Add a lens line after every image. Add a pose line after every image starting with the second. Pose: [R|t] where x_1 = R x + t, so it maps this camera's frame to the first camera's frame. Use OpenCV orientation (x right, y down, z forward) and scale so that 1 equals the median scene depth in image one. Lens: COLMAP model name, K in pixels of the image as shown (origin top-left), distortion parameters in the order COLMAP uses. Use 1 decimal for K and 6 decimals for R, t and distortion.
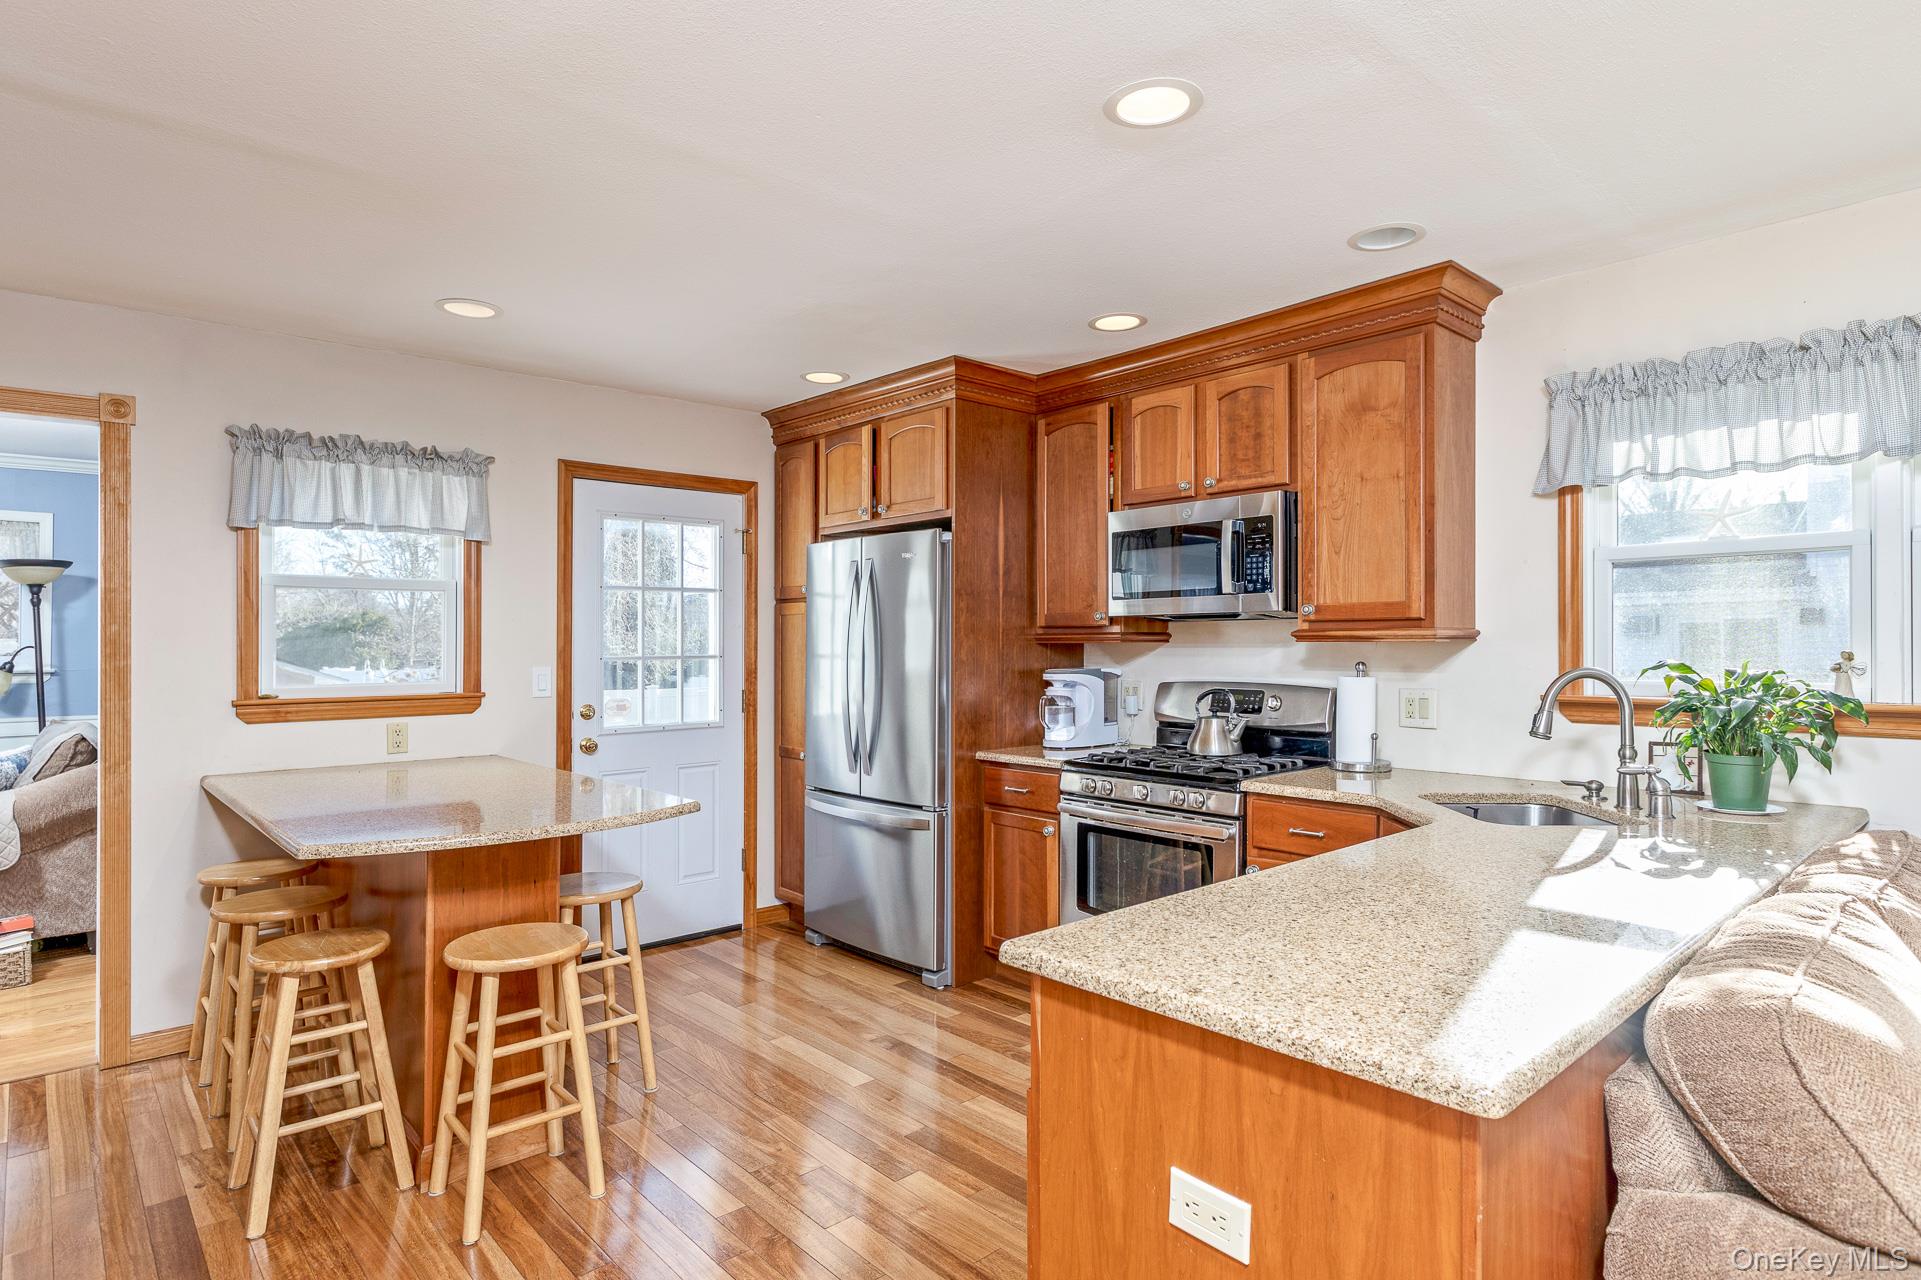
lens RADIAL K [[1047.5, 0, 973.0], [0, 1047.5, 637.7], [0, 0, 1]] dist [-0.003715, 0.001010]
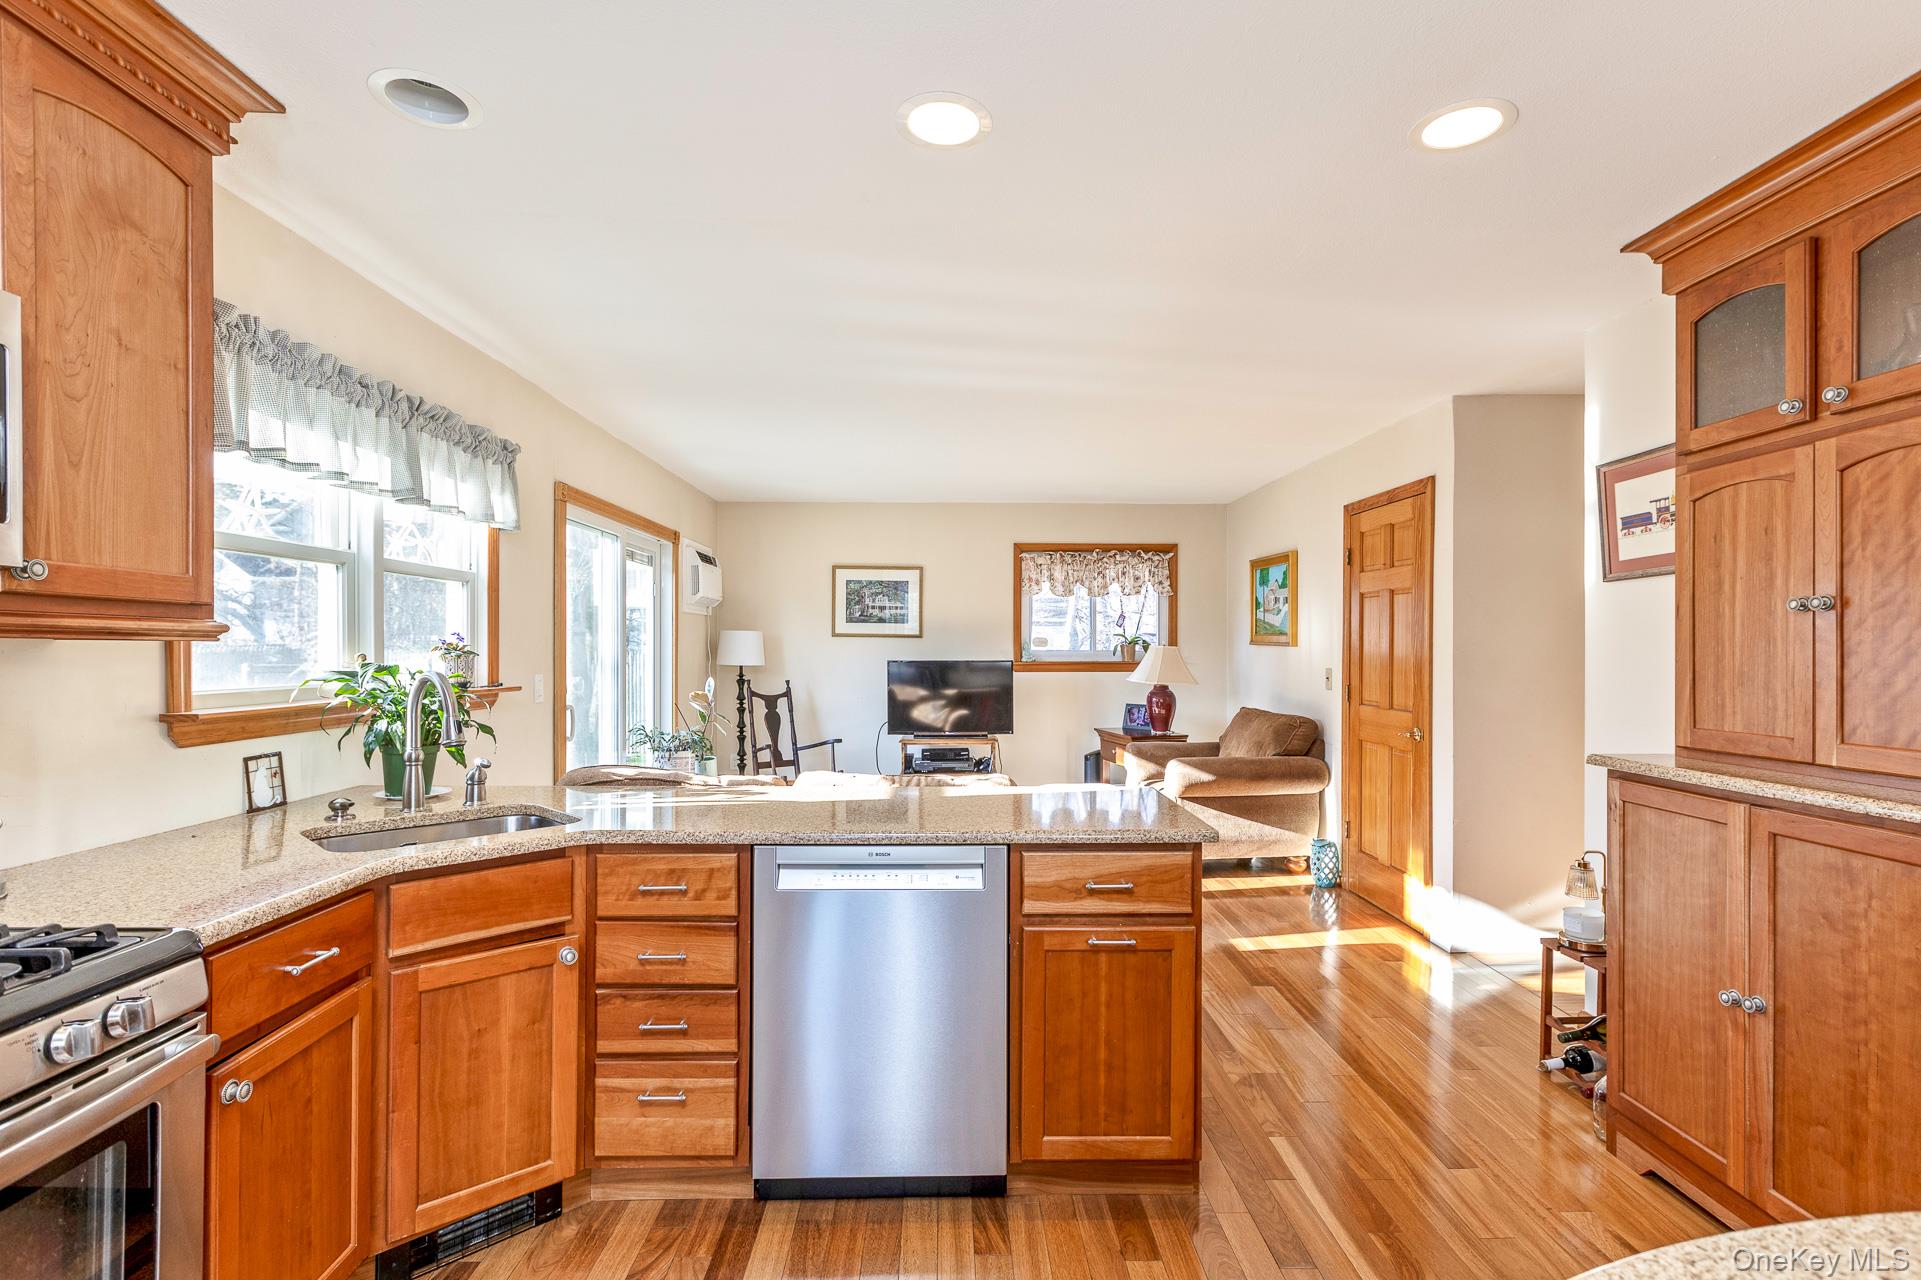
lens RADIAL K [[879.6, 0, 958.4], [0, 879.6, 646.8], [0, 0, 1]] dist [0.005230, 0.000289]
pose [[-0.746856, 0.002841, 0.664980, -0.280760], [-0.004228, 0.999950, -0.009020, 0.010111], [-0.664973, -0.009548, -0.746807, 1.127674]]
